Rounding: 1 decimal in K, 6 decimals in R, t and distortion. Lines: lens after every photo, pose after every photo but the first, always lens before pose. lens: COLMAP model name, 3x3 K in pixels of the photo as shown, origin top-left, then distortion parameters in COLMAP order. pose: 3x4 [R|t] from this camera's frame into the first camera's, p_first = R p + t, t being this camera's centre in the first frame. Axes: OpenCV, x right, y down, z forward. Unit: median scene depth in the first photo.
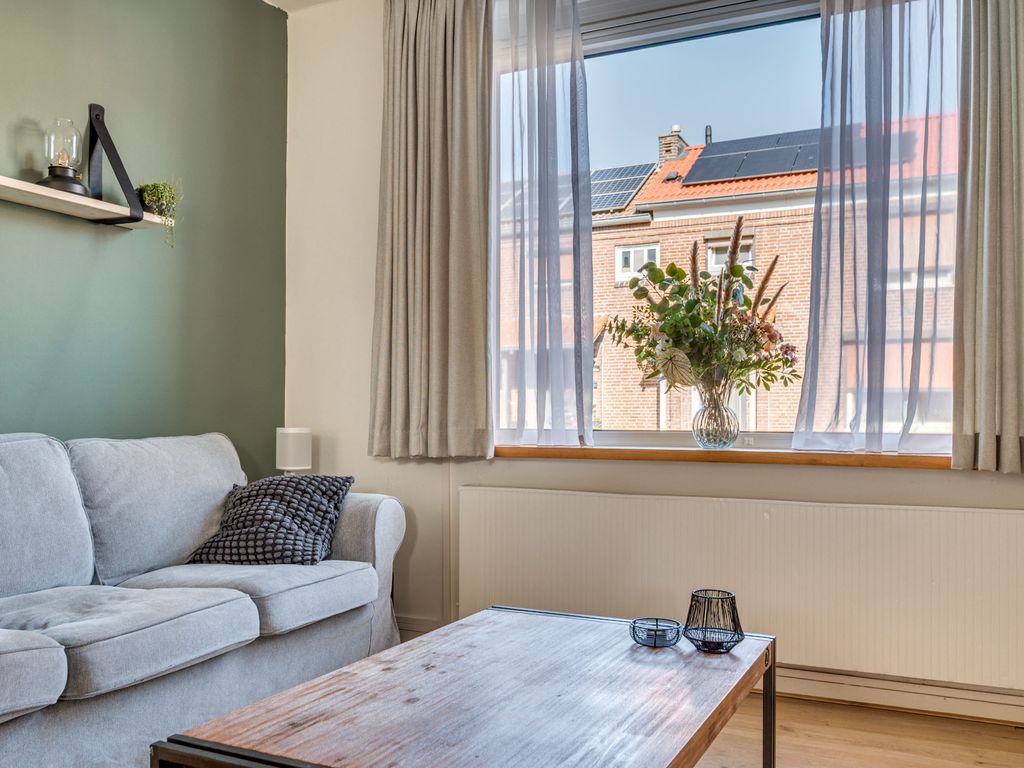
lens RADIAL K [[903.9, 0, 514.2], [0, 903.9, 408.7], [0, 0, 1]] dist [-0.004259, -0.000985]
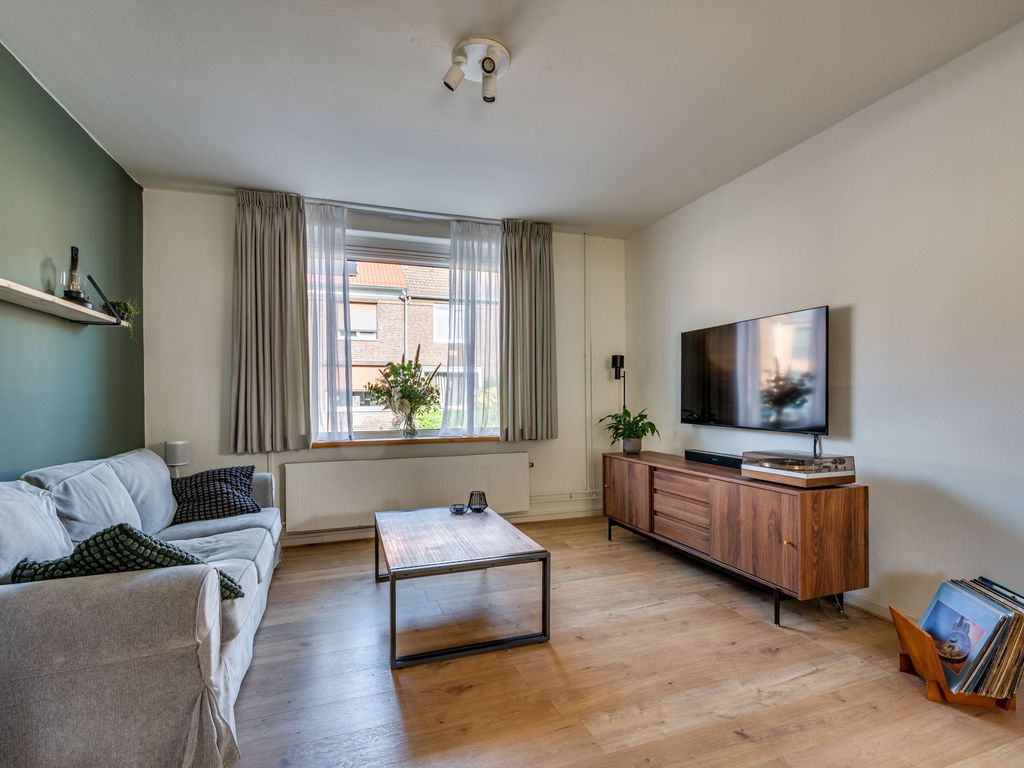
lens RADIAL K [[499.3, 0, 516.3], [0, 499.3, 396.1], [0, 0, 1]] dist [0.002057, 0.000478]
pose [[0.701828, -0.009593, 0.712282, -0.563512], [0.004738, 0.999950, 0.008798, -0.083306], [-0.712331, -0.002800, 0.701838, -0.163875]]
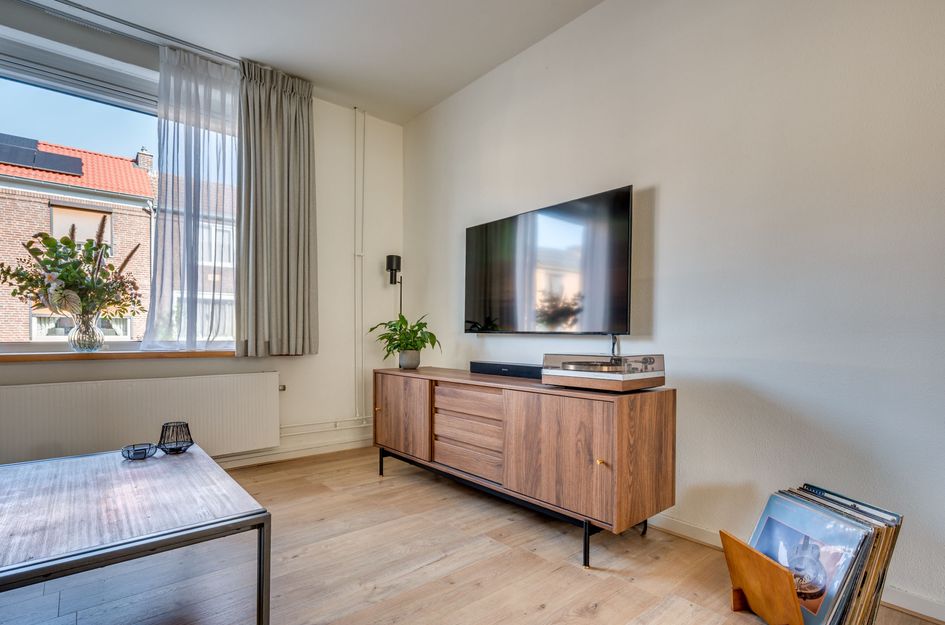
lens RADIAL K [[469.9, 0, 470.8], [0, 469.9, 339.3], [0, 0, 1]] dist [0.000055, 0.000315]
pose [[0.409997, -0.013924, 0.911981, -0.287937], [-0.008623, 0.999780, 0.019141, -0.001722], [-0.912046, -0.015712, 0.409787, 0.002508]]
